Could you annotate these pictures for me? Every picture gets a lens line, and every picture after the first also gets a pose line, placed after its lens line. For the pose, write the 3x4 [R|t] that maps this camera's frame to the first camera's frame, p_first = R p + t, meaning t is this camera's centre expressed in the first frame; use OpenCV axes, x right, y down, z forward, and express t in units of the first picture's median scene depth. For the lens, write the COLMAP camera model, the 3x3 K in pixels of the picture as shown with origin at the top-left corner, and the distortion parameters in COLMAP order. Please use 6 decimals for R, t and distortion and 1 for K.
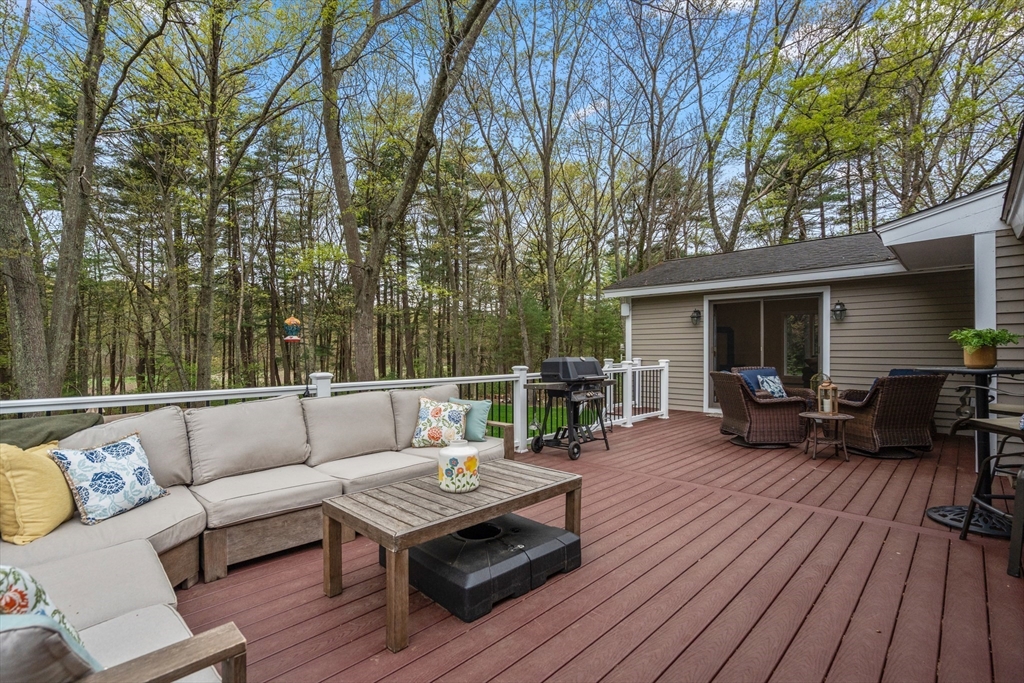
lens RADIAL K [[466.4, 0, 510.9], [0, 466.4, 344.3], [0, 0, 1]] dist [0.001352, 0.001499]
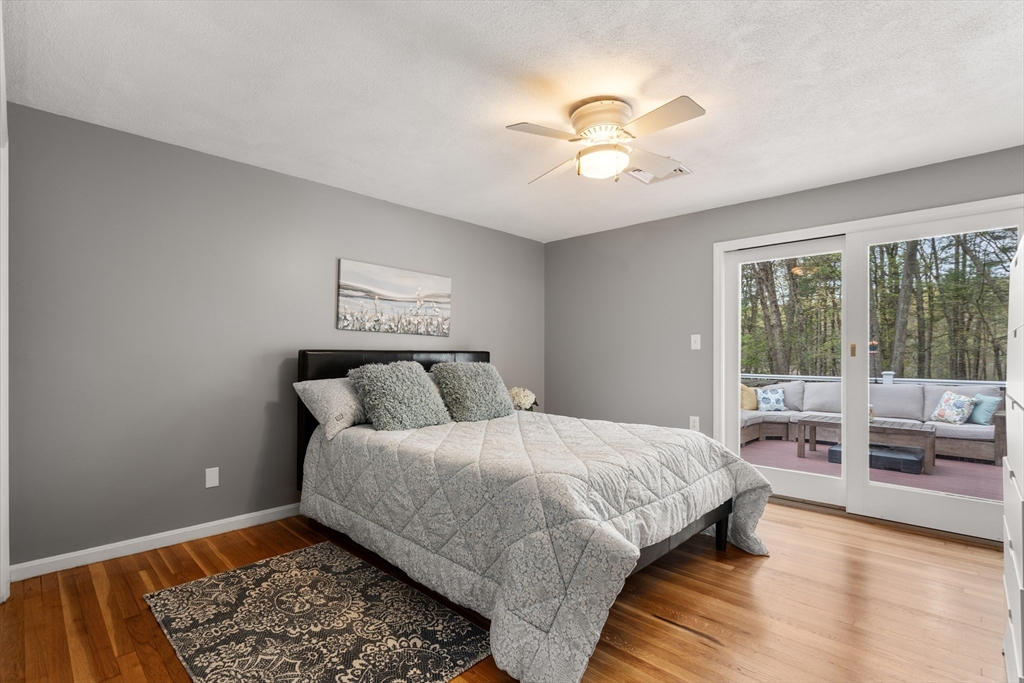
lens RADIAL K [[466.4, 0, 511.0], [0, 466.4, 346.9], [0, 0, 1]] dist [0.001352, 0.001499]
pose [[0.003650, -0.021816, -0.999755, 2.071660], [-0.002459, 0.999759, -0.021825, 0.014713], [0.999990, 0.002538, 0.003595, -0.644255]]
